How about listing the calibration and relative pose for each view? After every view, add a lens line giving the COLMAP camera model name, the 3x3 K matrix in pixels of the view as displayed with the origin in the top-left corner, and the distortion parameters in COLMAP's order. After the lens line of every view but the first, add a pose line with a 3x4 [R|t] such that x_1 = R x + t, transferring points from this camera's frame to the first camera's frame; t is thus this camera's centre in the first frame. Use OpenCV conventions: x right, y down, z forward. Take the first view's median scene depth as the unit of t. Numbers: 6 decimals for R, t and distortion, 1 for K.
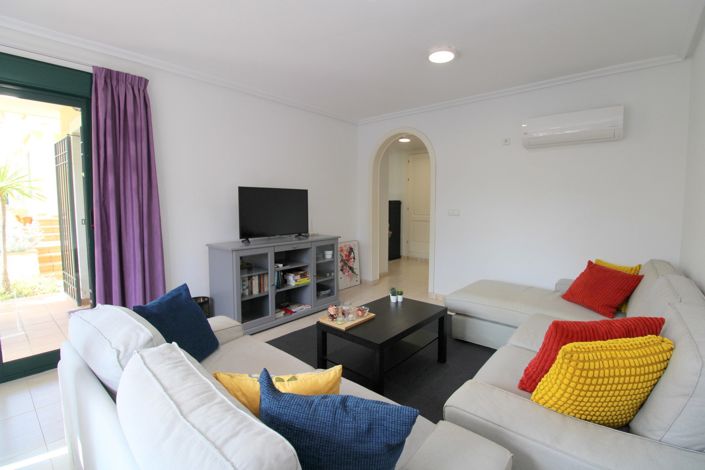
lens RADIAL K [[326.1, 0, 348.5], [0, 326.1, 231.9], [0, 0, 1]] dist [-0.007949, -0.007377]
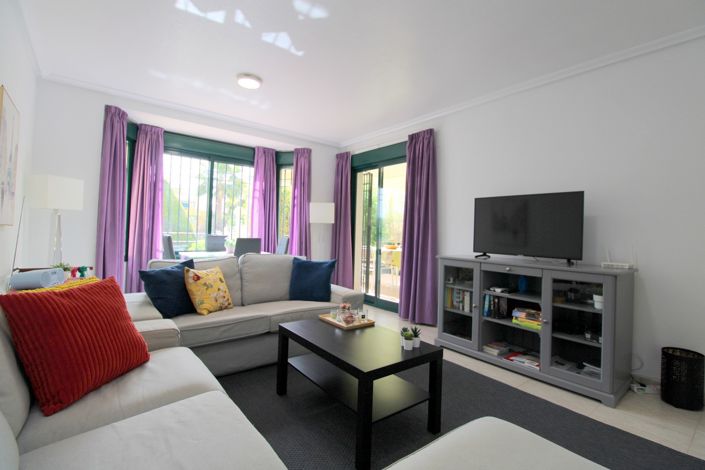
lens RADIAL K [[326.1, 0, 358.7], [0, 326.1, 231.9], [0, 0, 1]] dist [-0.007949, -0.007377]
pose [[-0.167180, -0.009906, -0.985877, 0.603365], [-0.119864, 0.992736, 0.010351, -0.005849], [0.978613, 0.119902, -0.167153, 0.740873]]
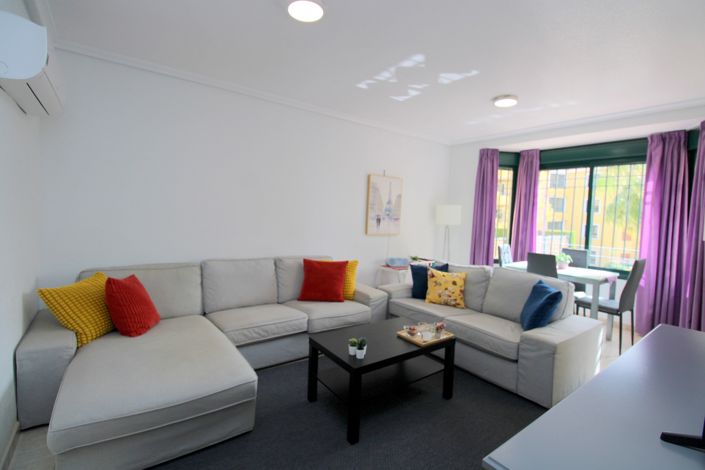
lens RADIAL K [[326.1, 0, 358.0], [0, 326.1, 230.1], [0, 0, 1]] dist [-0.007949, -0.007377]
pose [[-0.977738, -0.048714, 0.204094, 0.001814], [-0.020712, 0.990334, 0.137151, -0.120368], [-0.208803, 0.129871, -0.969296, 1.259578]]
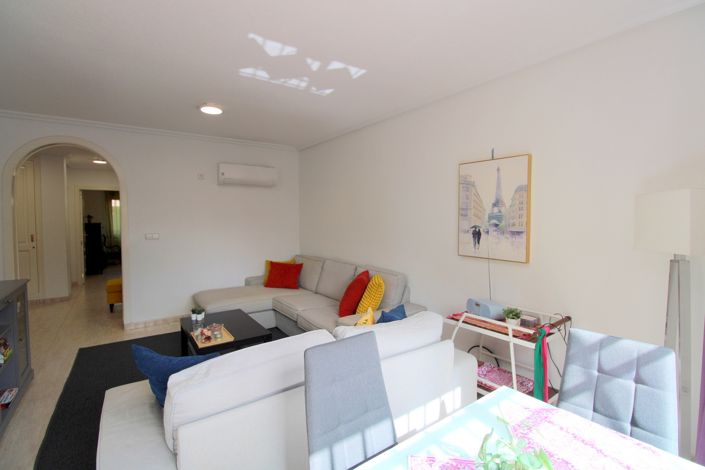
lens RADIAL K [[326.1, 0, 357.3], [0, 326.1, 230.9], [0, 0, 1]] dist [-0.007949, -0.007377]
pose [[0.214695, -0.041050, 0.975818, -0.606247], [0.094080, 0.995339, 0.021172, -0.041528], [-0.972139, 0.087260, 0.217556, 0.169963]]
